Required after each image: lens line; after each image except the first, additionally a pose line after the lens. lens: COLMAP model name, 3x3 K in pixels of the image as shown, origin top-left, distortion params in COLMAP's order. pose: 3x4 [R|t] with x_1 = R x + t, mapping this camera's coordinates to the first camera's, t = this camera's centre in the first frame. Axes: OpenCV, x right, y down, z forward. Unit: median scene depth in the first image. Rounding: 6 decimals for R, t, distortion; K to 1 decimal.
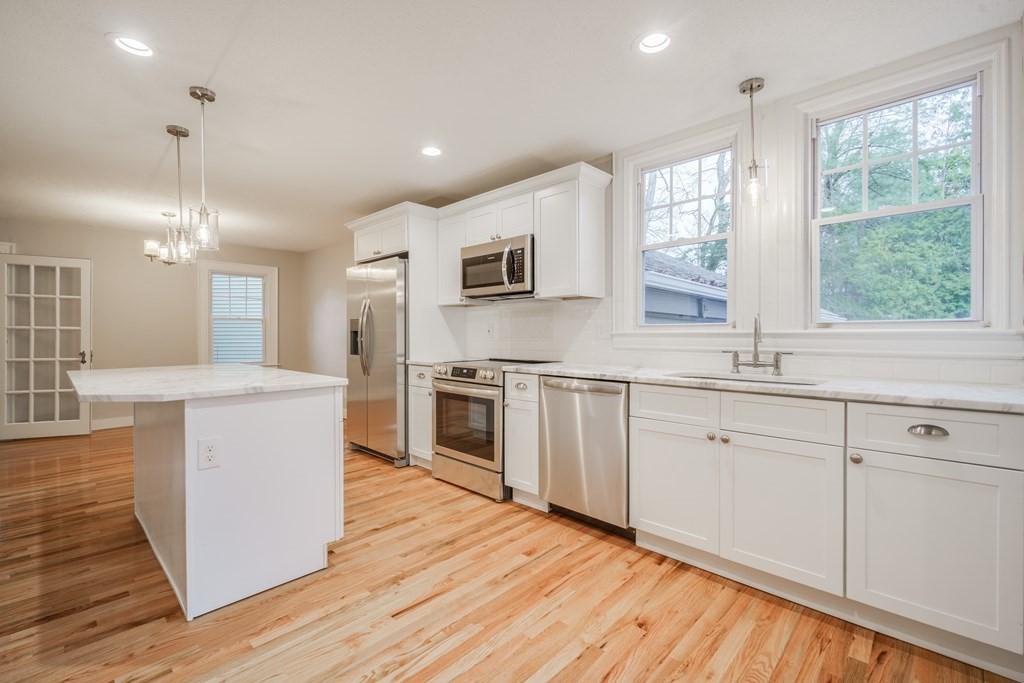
lens RADIAL K [[449.7, 0, 513.4], [0, 449.7, 339.7], [0, 0, 1]] dist [-0.004263, 0.001762]
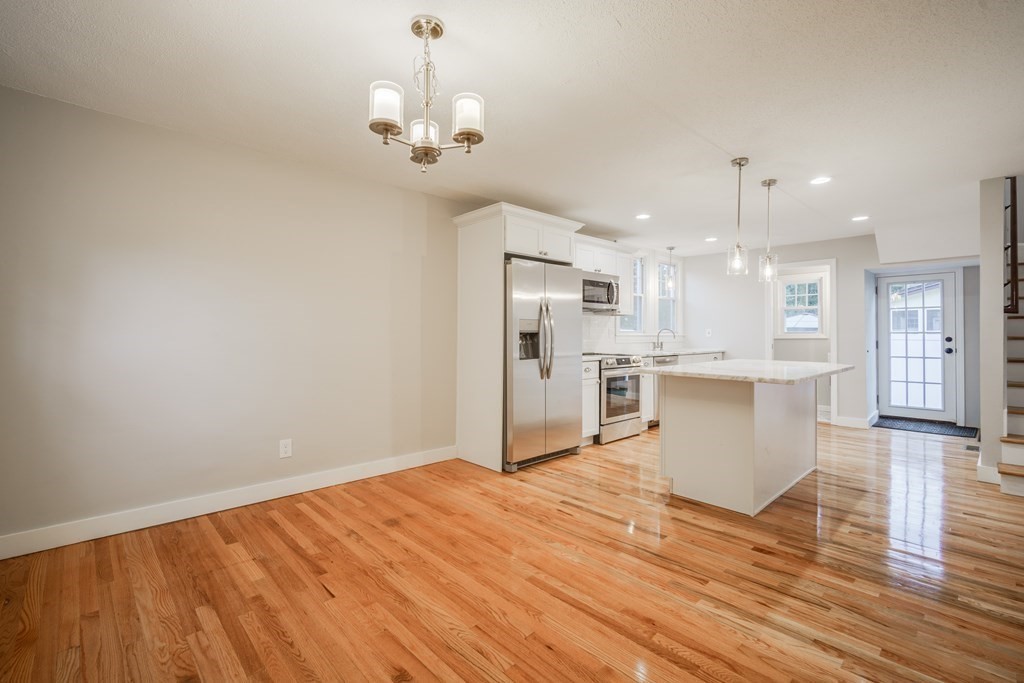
lens RADIAL K [[449.7, 0, 512.7], [0, 449.7, 333.5], [0, 0, 1]] dist [-0.004263, 0.001762]
pose [[0.053951, 0.001873, 0.998542, -1.930179], [0.013766, 0.999902, -0.002620, -0.024840], [-0.998449, 0.013887, 0.053920, 1.521292]]
